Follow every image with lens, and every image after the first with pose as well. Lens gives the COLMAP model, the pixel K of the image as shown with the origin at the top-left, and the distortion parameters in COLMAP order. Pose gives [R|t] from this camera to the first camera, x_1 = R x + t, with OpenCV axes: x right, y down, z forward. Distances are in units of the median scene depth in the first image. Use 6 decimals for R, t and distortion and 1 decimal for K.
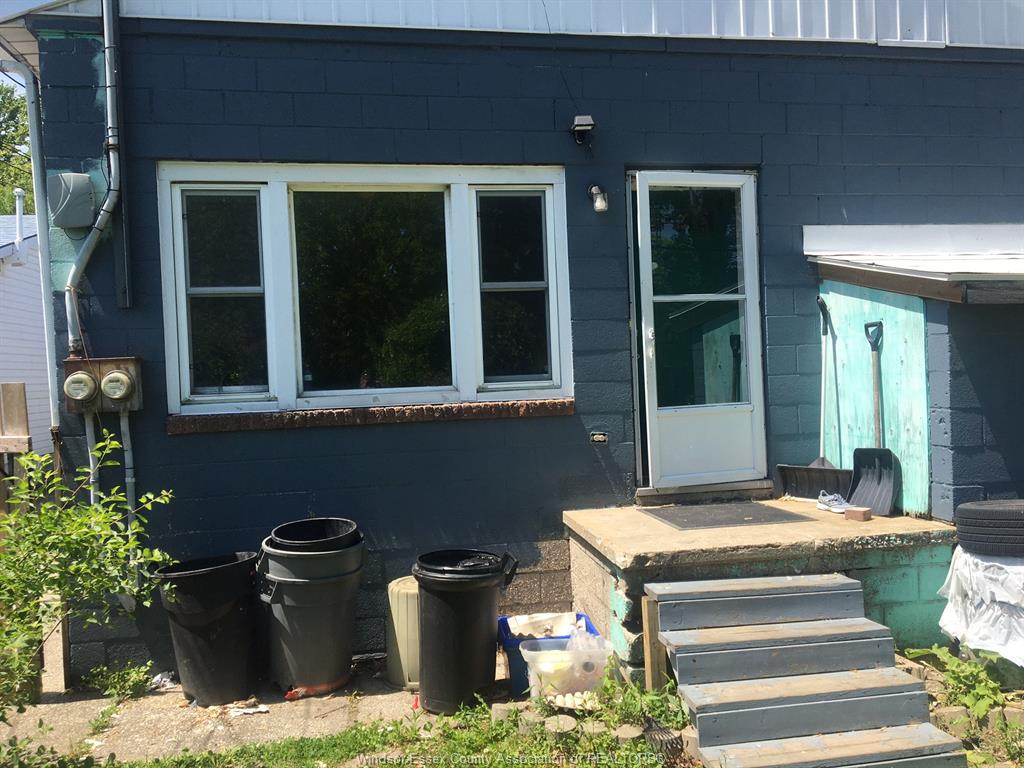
lens RADIAL K [[872.3, 0, 512.0], [0, 872.3, 384.0], [0, 0, 1]] dist [0.076574, -0.098877]
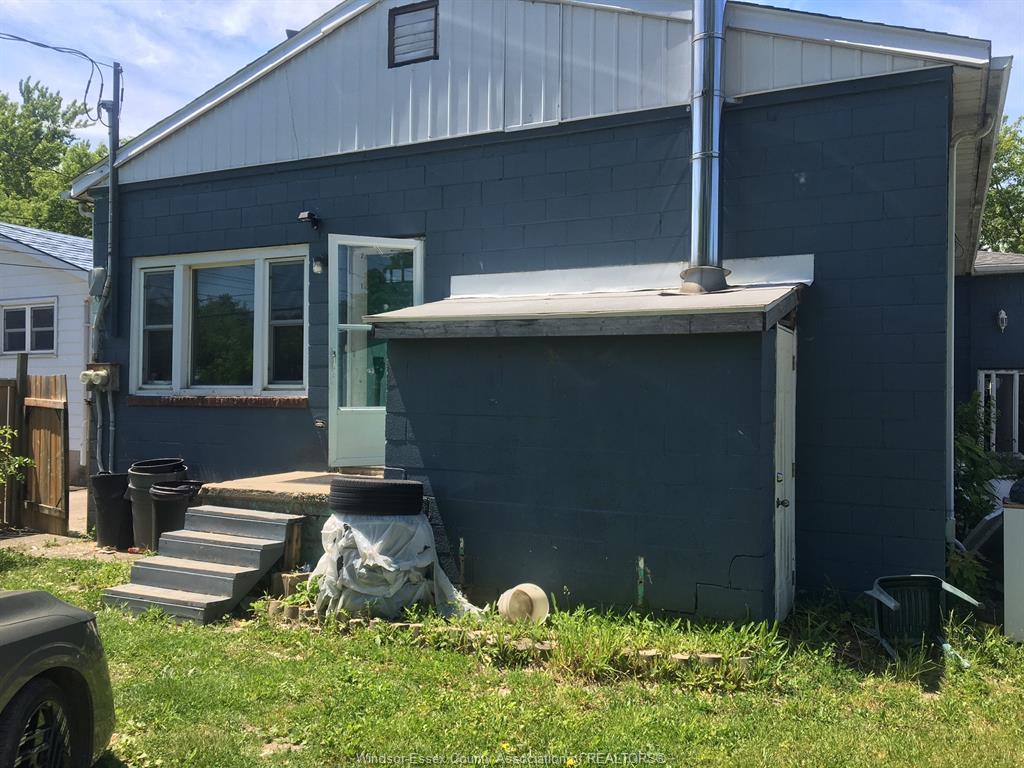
lens RADIAL K [[872.3, 0, 512.0], [0, 872.3, 384.0], [0, 0, 1]] dist [0.076574, -0.098877]
pose [[0.797639, 0.035322, -0.602100, 1.290917], [-0.043914, 0.999035, 0.000432, -0.022850], [0.601534, 0.026097, 0.798420, 0.005228]]
